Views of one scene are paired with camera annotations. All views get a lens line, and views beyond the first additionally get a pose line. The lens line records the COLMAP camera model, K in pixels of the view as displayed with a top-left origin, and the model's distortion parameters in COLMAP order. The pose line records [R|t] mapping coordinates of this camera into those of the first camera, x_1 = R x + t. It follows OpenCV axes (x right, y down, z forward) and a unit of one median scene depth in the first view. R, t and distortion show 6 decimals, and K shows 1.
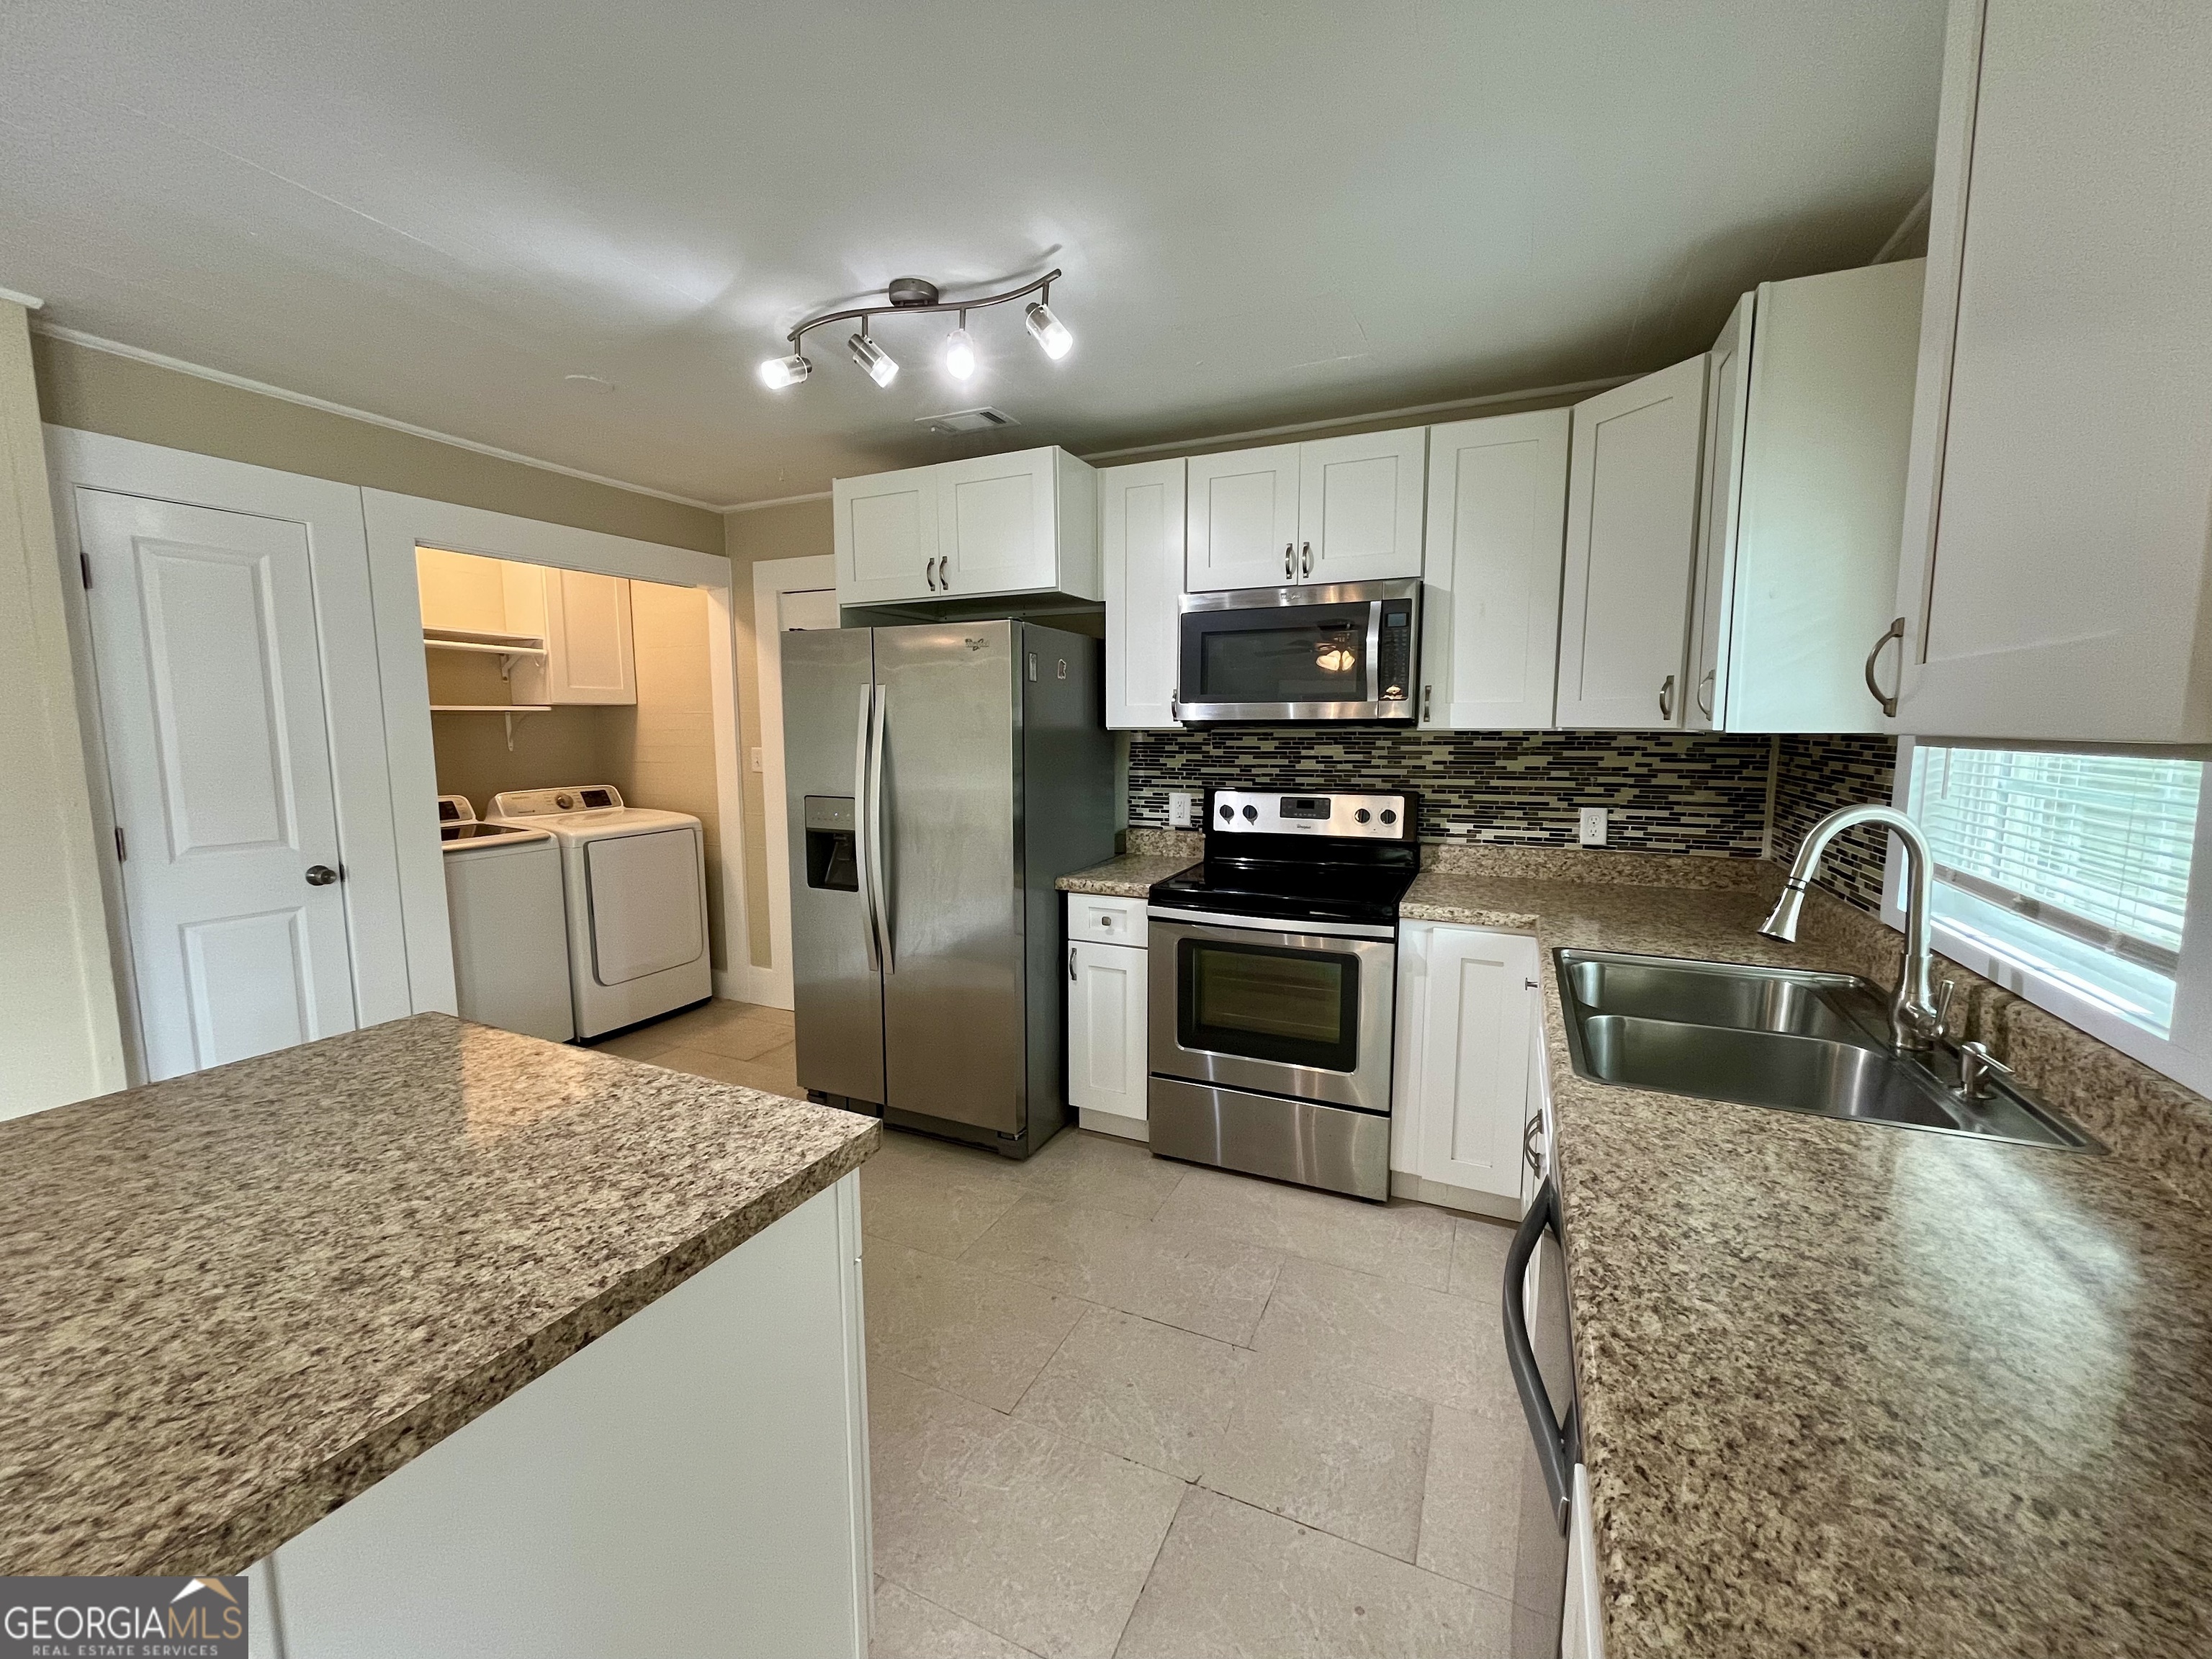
lens RADIAL K [[888.7, 0, 1099.9], [0, 888.7, 828.3], [0, 0, 1]] dist [-0.001083, -0.000783]
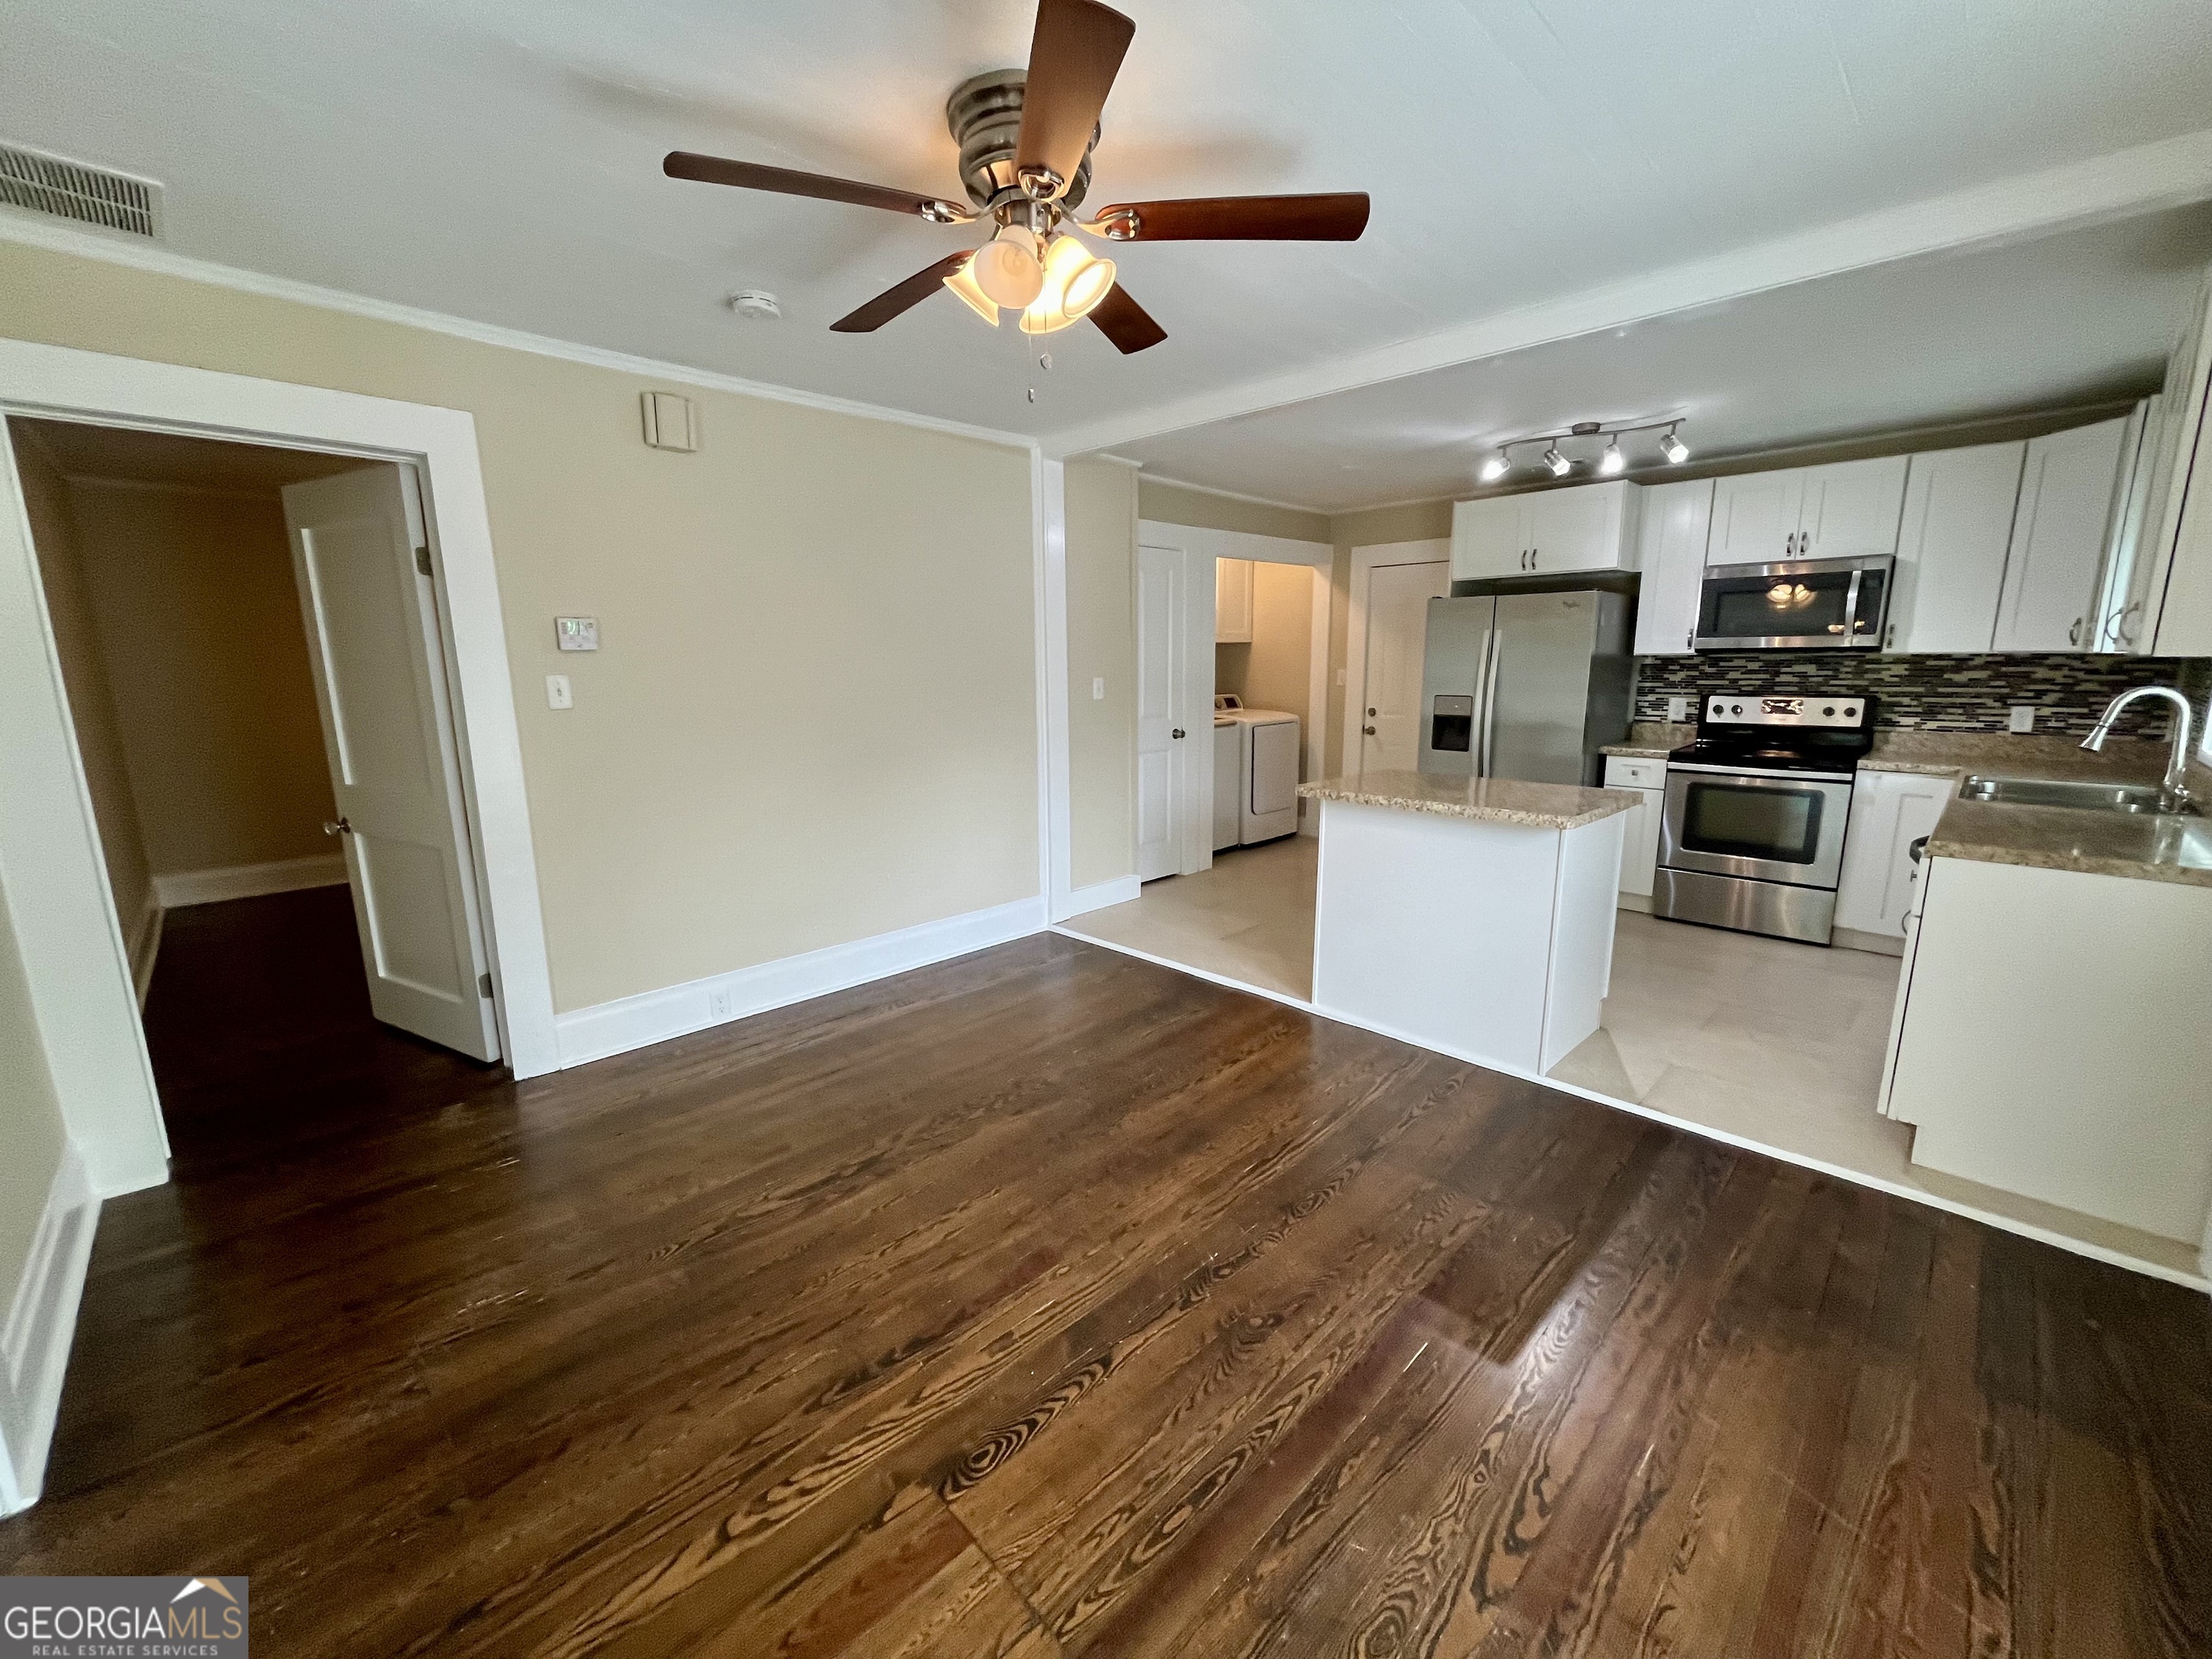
lens RADIAL K [[888.7, 0, 1100.3], [0, 888.7, 826.3], [0, 0, 1]] dist [-0.001083, -0.000783]
pose [[0.937365, 0.057951, -0.343495, -0.346588], [-0.032695, 0.996348, 0.078872, 0.104769], [0.346811, -0.062701, 0.935837, -0.879925]]
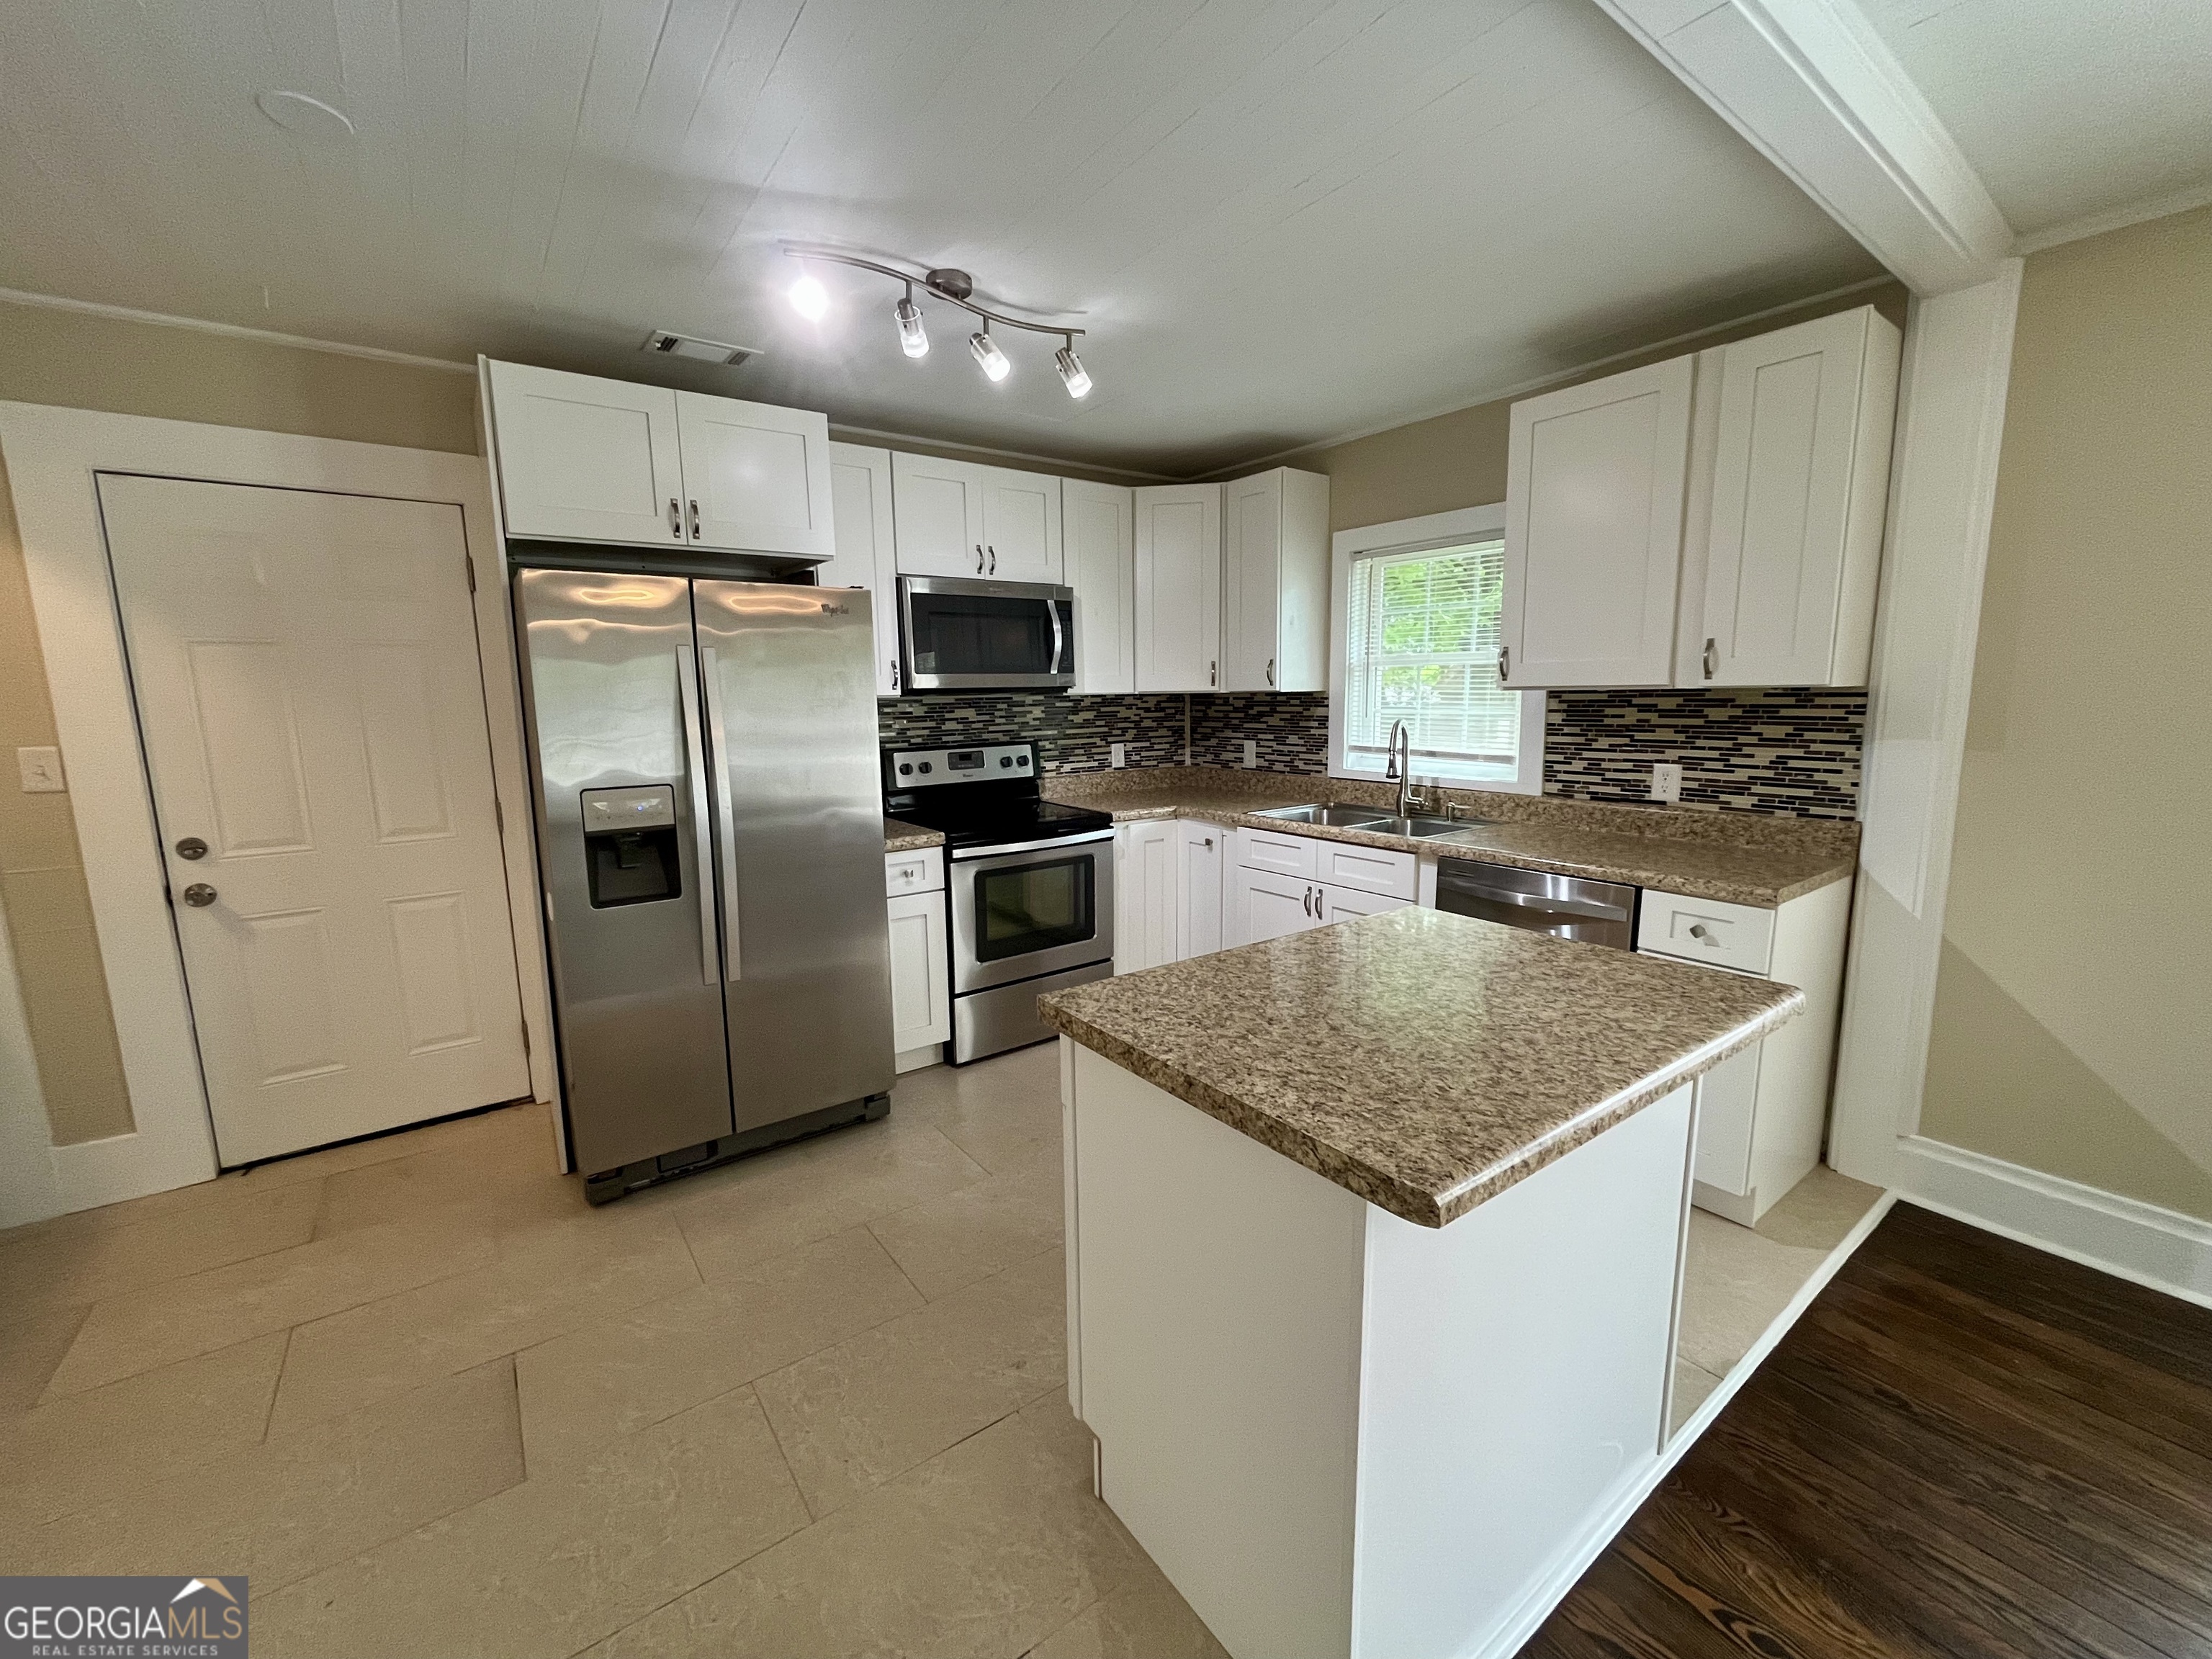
lens RADIAL K [[888.7, 0, 1099.4], [0, 888.7, 827.2], [0, 0, 1]] dist [-0.001083, -0.000783]
pose [[0.484534, -0.137812, 0.863849, -0.805395], [0.115738, 0.988931, 0.092849, -0.025533], [-0.867082, 0.054992, 0.495121, 0.252396]]
